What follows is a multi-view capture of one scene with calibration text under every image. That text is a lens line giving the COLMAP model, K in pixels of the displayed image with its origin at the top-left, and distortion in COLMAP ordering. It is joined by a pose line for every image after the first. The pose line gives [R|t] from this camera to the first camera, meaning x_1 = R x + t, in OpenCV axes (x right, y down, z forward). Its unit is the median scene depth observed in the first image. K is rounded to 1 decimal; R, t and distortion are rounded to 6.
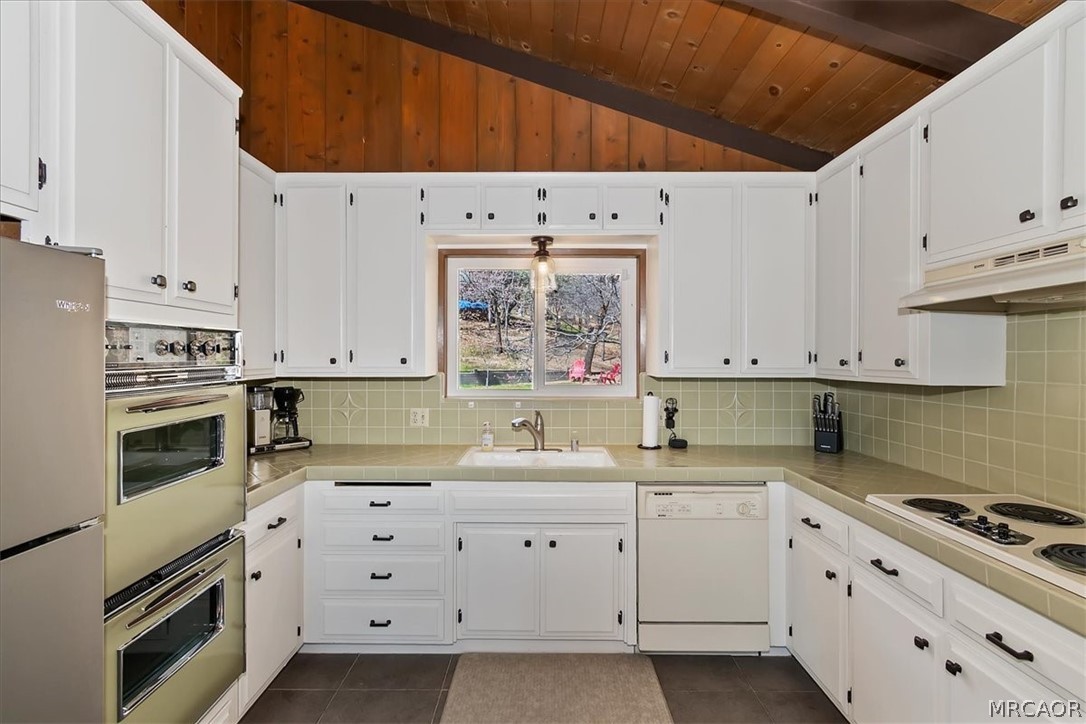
lens RADIAL K [[486.4, 0, 539.6], [0, 486.4, 346.5], [0, 0, 1]] dist [0.003890, 0.000045]
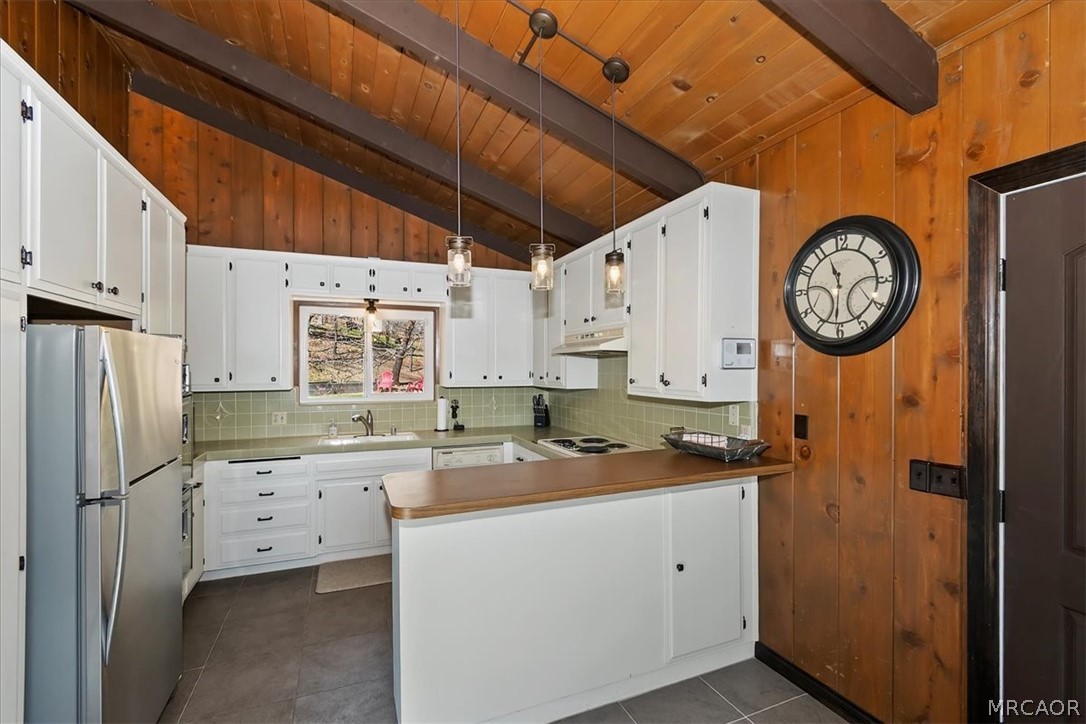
lens RADIAL K [[475.1, 0, 540.0], [0, 475.1, 372.2], [0, 0, 1]] dist [0.002800, 0.000257]
pose [[0.922811, -0.005979, 0.385206, -0.080746], [-0.006600, 0.999487, 0.031326, -0.038710], [-0.385196, -0.031450, 0.922299, -0.587211]]
